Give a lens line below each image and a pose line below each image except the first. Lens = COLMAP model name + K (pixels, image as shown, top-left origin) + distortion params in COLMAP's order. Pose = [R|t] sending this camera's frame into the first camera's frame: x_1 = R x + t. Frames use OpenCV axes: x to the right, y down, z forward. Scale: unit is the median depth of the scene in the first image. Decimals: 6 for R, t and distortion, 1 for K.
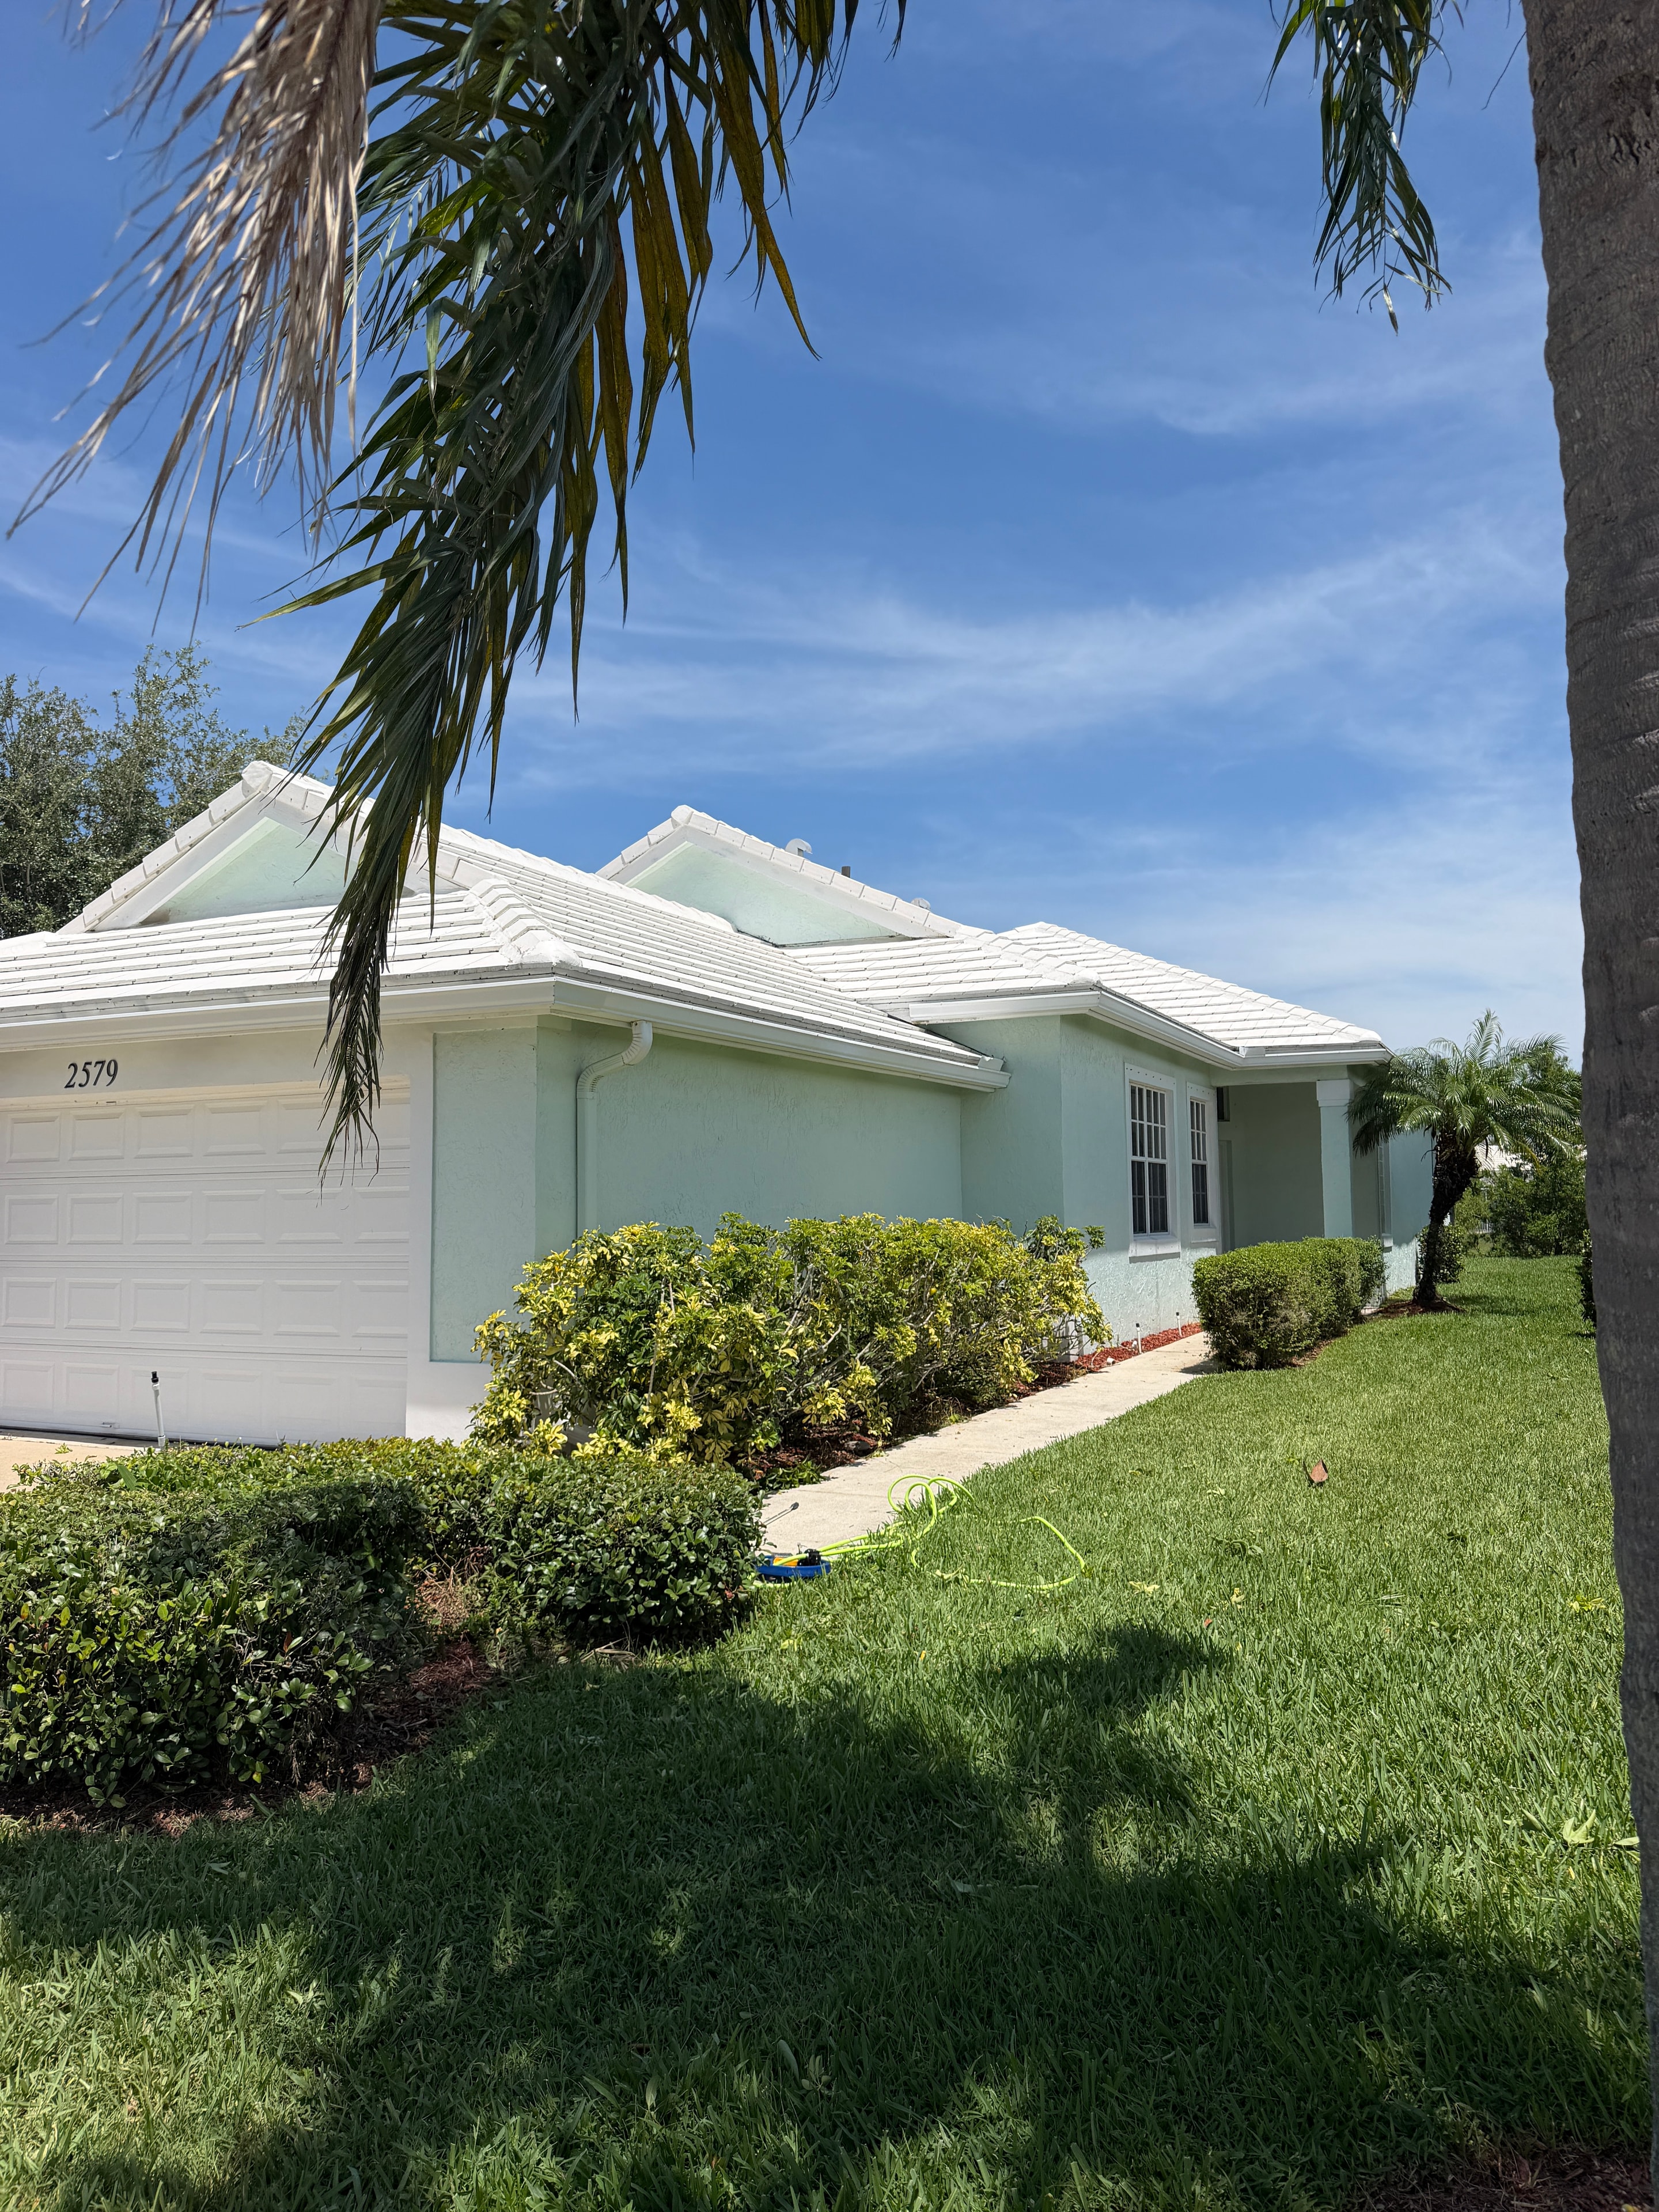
lens RADIAL K [[1550.0, 0, 829.5], [0, 1550.0, 1106.0], [0, 0, 1]] dist [0.000880, 0.000155]
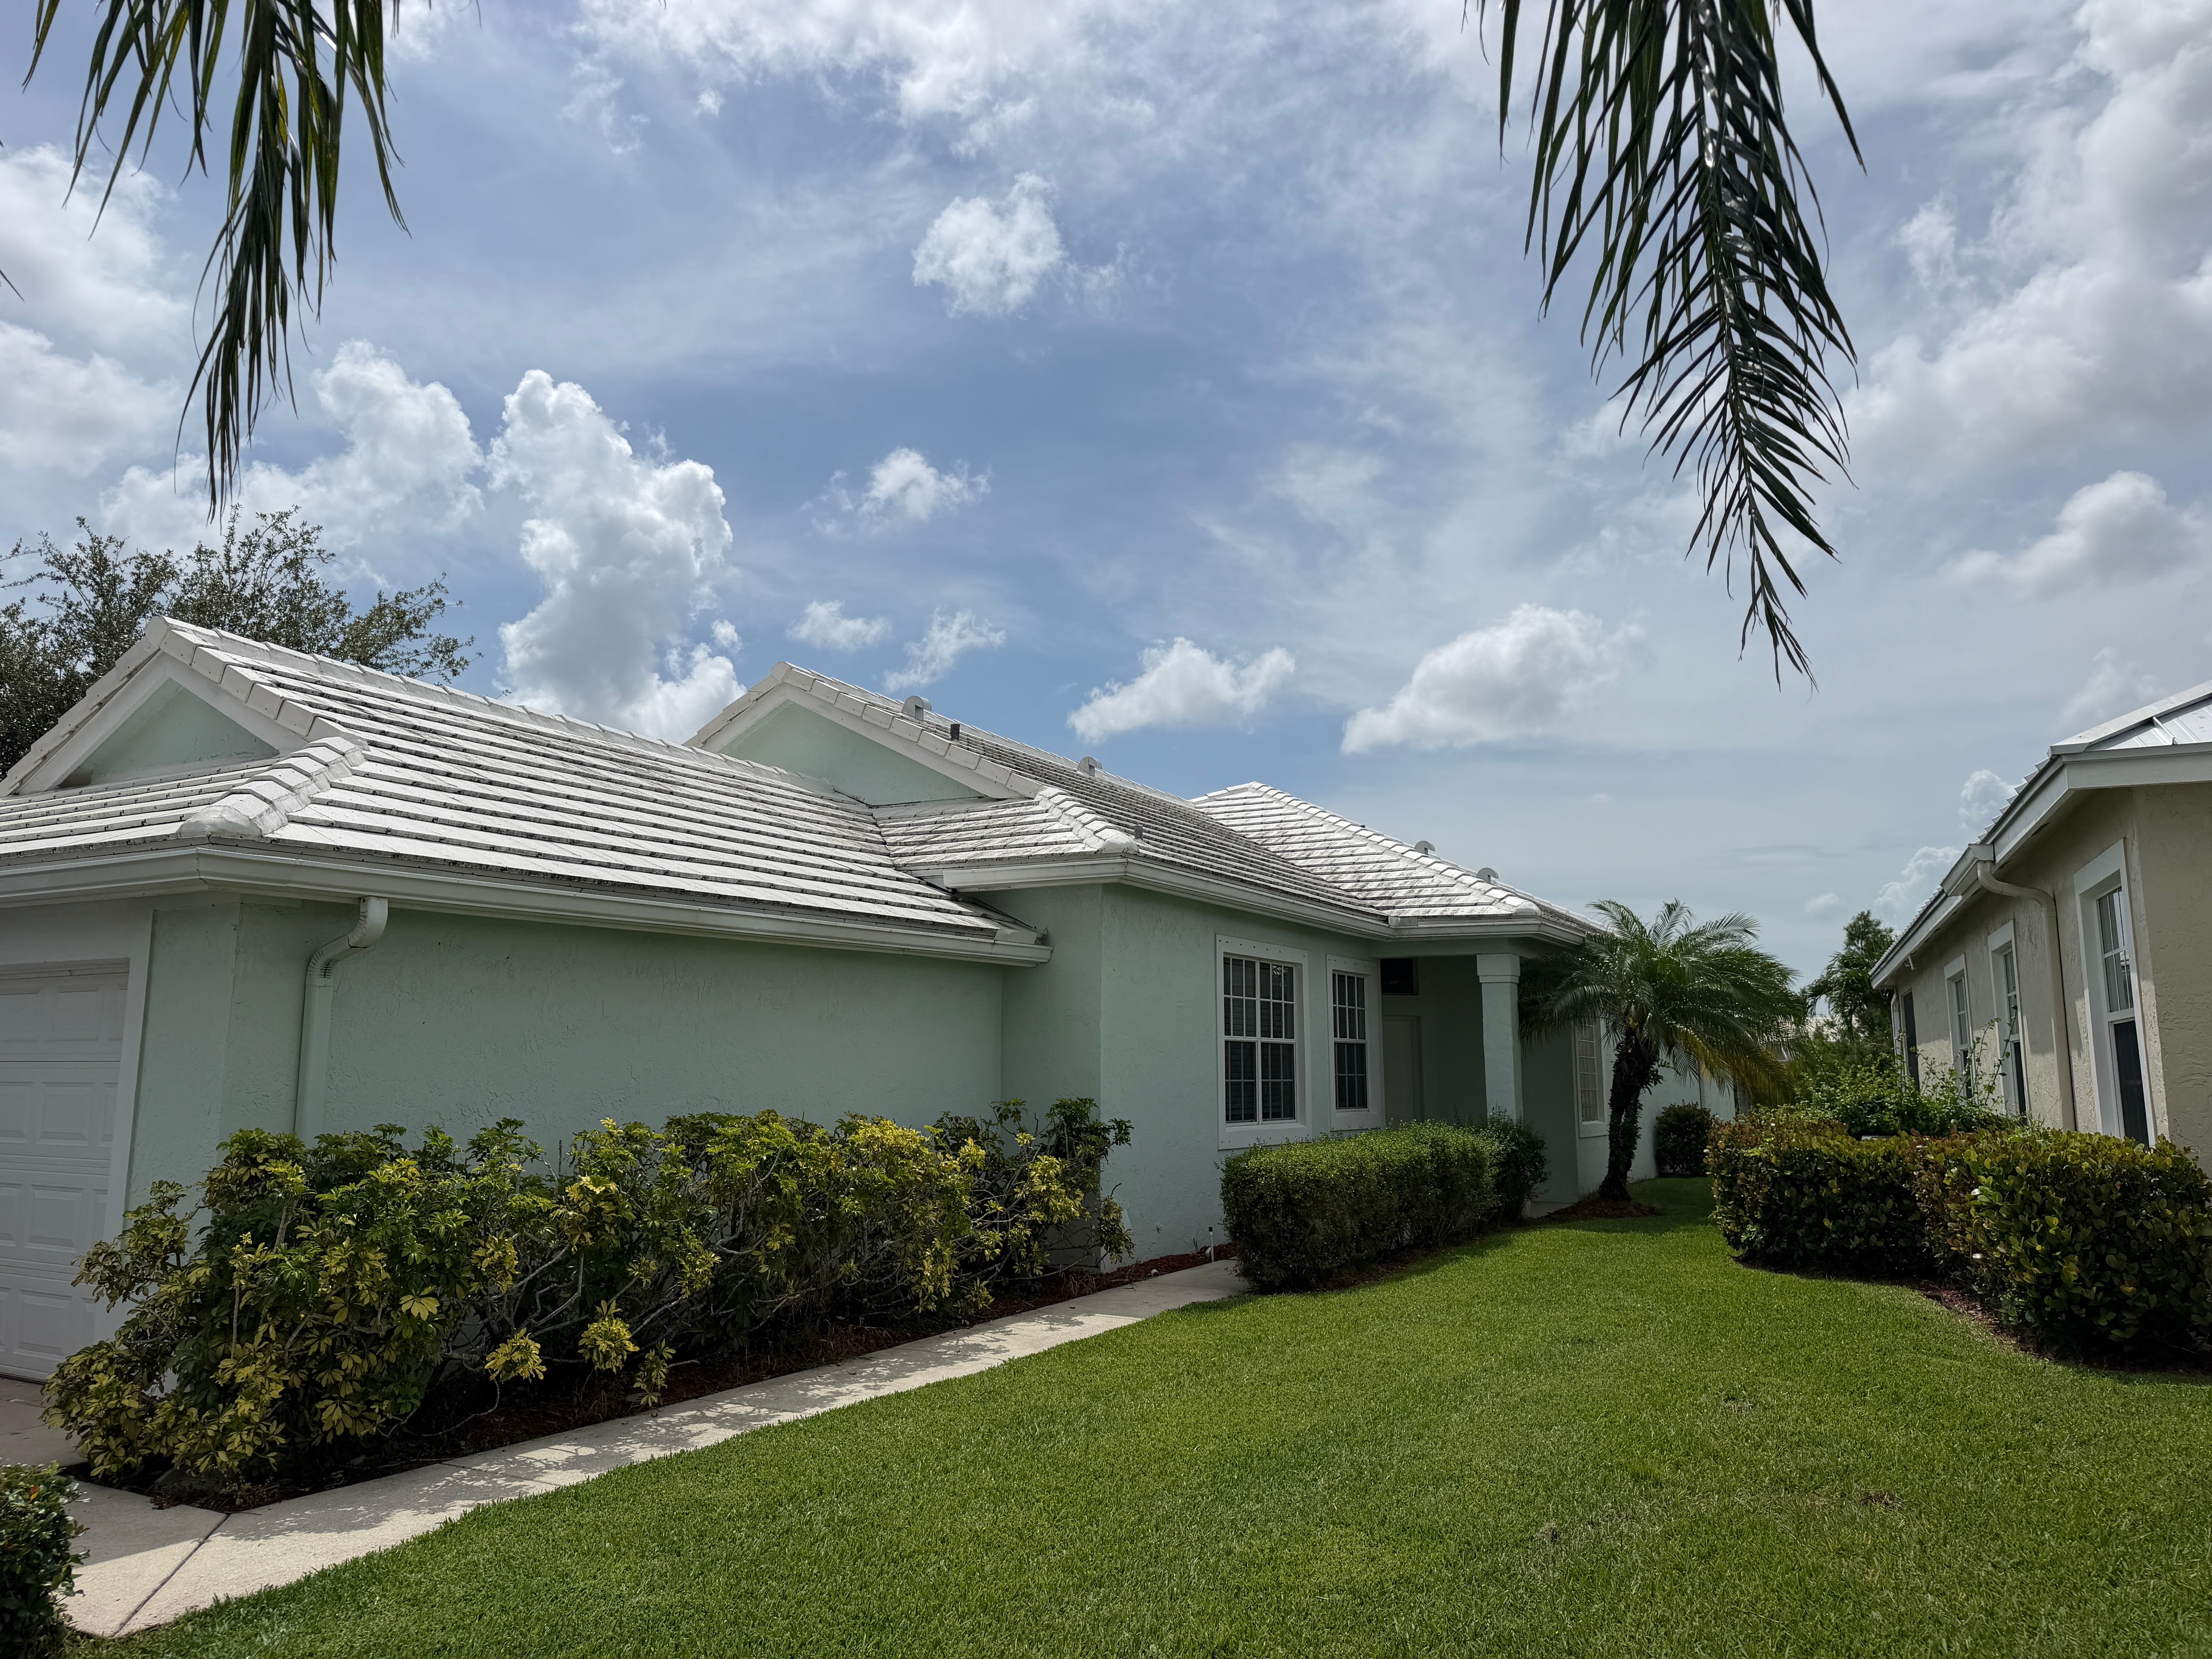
lens RADIAL K [[1523.4, 0, 1106.0], [0, 1523.4, 829.5], [0, 0, 1]] dist [-0.003583, -0.001660]
pose [[0.995939, 0.000243, -0.090033, 0.208104], [-0.007949, 0.996329, -0.085237, -0.012789], [0.089682, 0.085606, 0.992285, 0.102678]]
